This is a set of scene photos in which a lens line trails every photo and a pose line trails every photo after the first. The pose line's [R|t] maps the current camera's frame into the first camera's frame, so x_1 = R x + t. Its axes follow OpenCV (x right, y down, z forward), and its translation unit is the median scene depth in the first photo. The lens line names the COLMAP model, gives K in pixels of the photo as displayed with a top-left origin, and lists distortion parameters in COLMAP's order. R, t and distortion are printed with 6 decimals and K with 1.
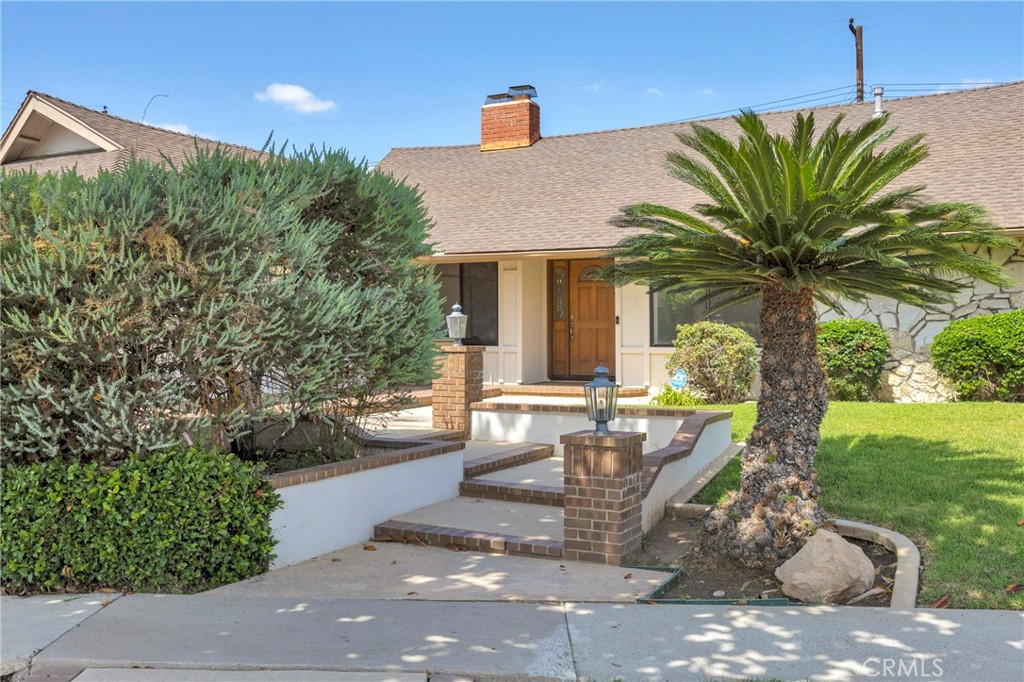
lens RADIAL K [[988.9, 0, 511.3], [0, 988.9, 339.6], [0, 0, 1]] dist [0.003156, 0.000000]
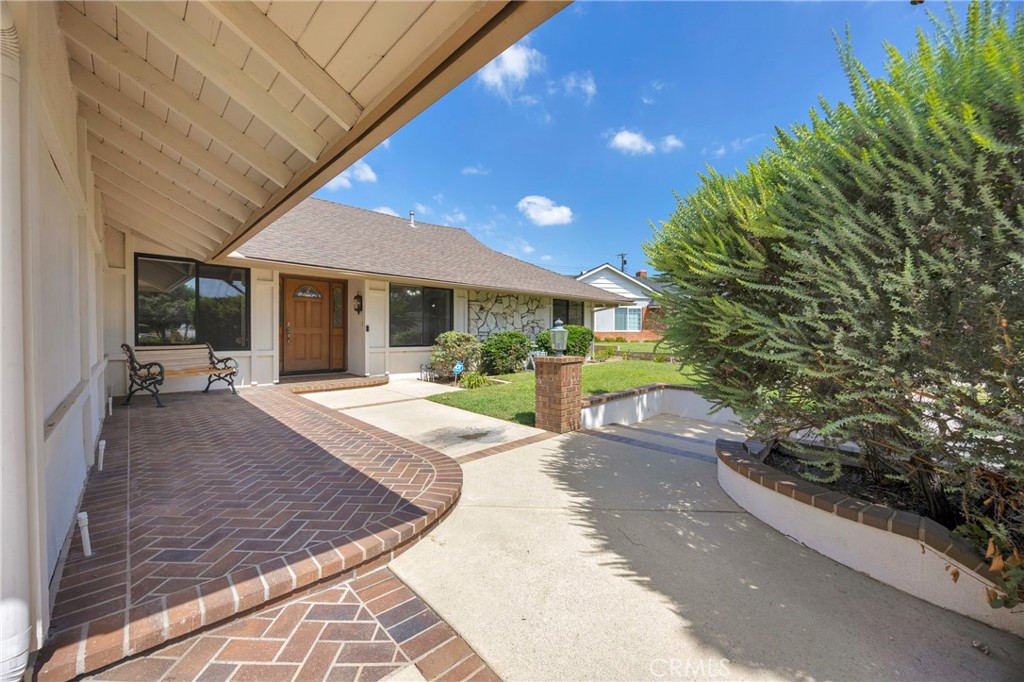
lens RADIAL K [[391.5, 0, 512.0], [0, 391.5, 337.8], [0, 0, 1]] dist [-0.000757, -0.000039]
pose [[0.303101, -0.005527, 0.952942, -0.324637], [-0.000241, 0.999983, 0.005876, -0.009412], [-0.952958, -0.002011, 0.303095, 0.605800]]
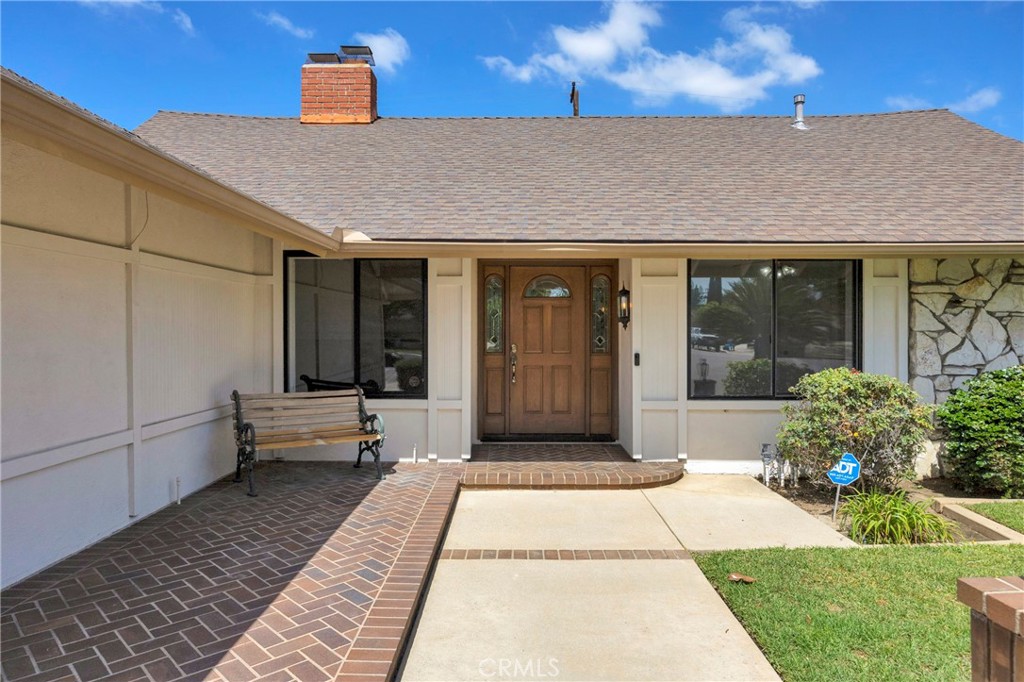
lens RADIAL K [[645.4, 0, 508.9], [0, 645.4, 335.7], [0, 0, 1]] dist [0.001724, 0.001172]
pose [[0.889277, 0.004847, 0.457344, -0.149504], [-0.003376, 0.999986, -0.004034, -0.030865], [-0.457357, 0.002043, 0.889281, 0.621989]]
